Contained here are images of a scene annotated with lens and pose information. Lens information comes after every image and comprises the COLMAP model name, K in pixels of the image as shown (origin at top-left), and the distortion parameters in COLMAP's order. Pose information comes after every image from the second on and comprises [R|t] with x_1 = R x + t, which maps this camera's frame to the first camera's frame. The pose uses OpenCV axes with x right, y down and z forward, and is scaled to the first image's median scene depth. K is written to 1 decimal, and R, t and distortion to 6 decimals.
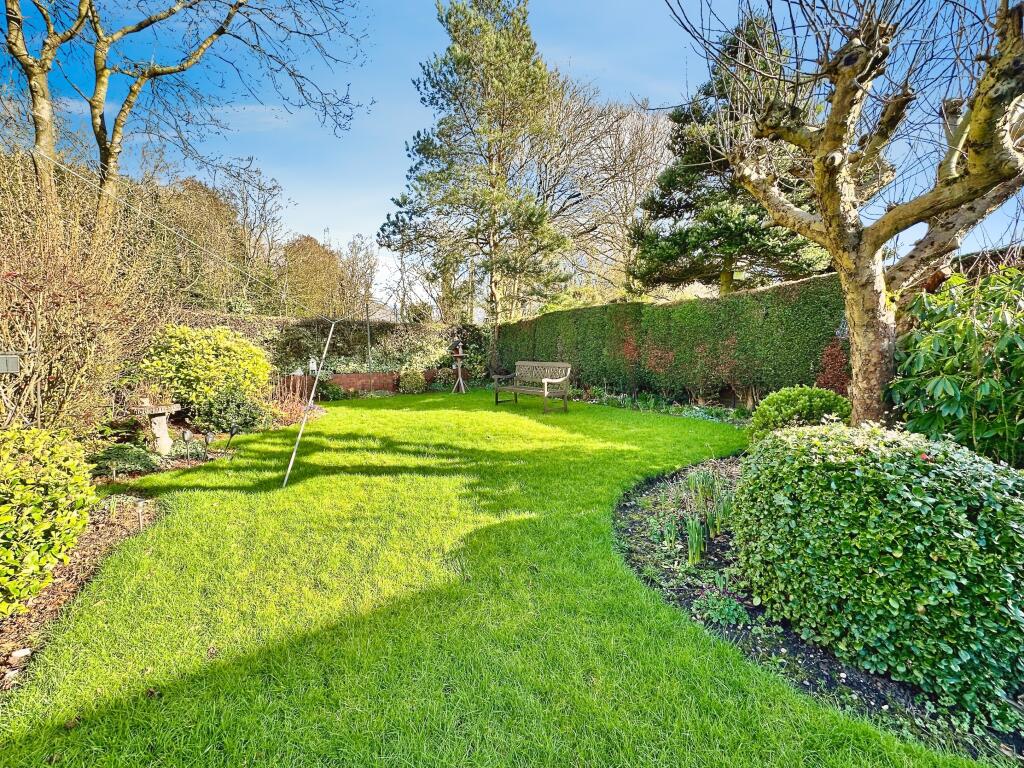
lens RADIAL K [[417.4, 0, 509.4], [0, 417.4, 385.7], [0, 0, 1]] dist [0.001337, -0.000876]
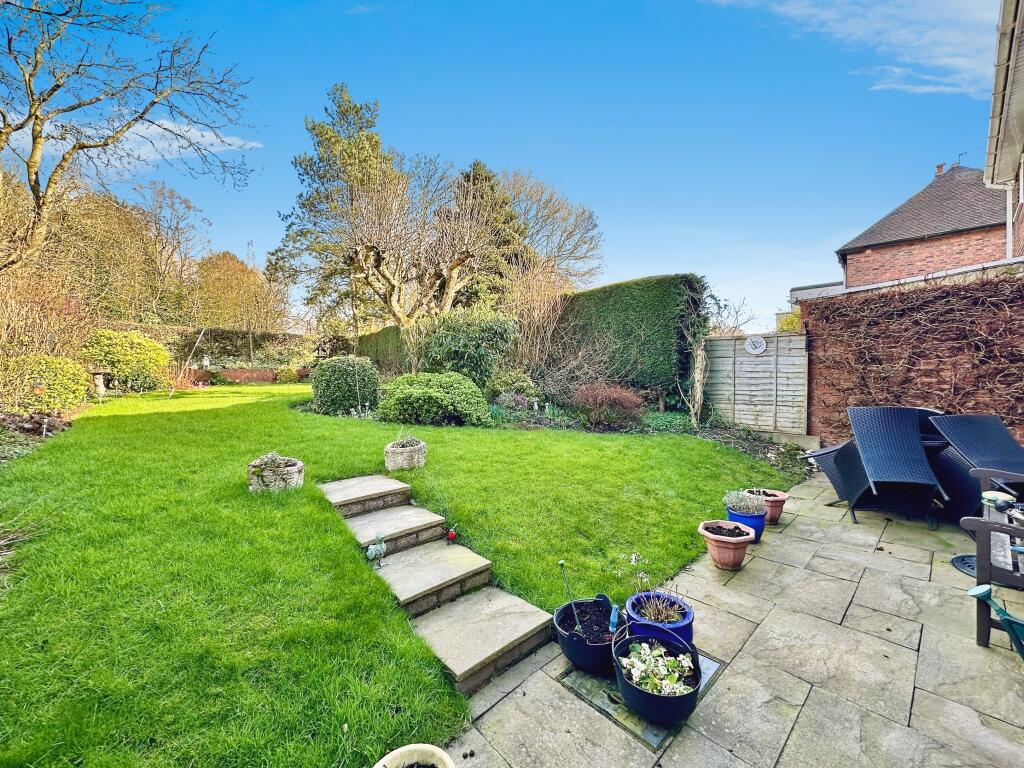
lens RADIAL K [[417.4, 0, 513.7], [0, 417.4, 383.9], [0, 0, 1]] dist [0.001337, -0.000876]
pose [[0.989052, -0.000542, 0.147564, 0.321792], [0.007581, 0.998860, -0.047140, 0.093242], [-0.147371, 0.047743, 0.987928, -0.495583]]
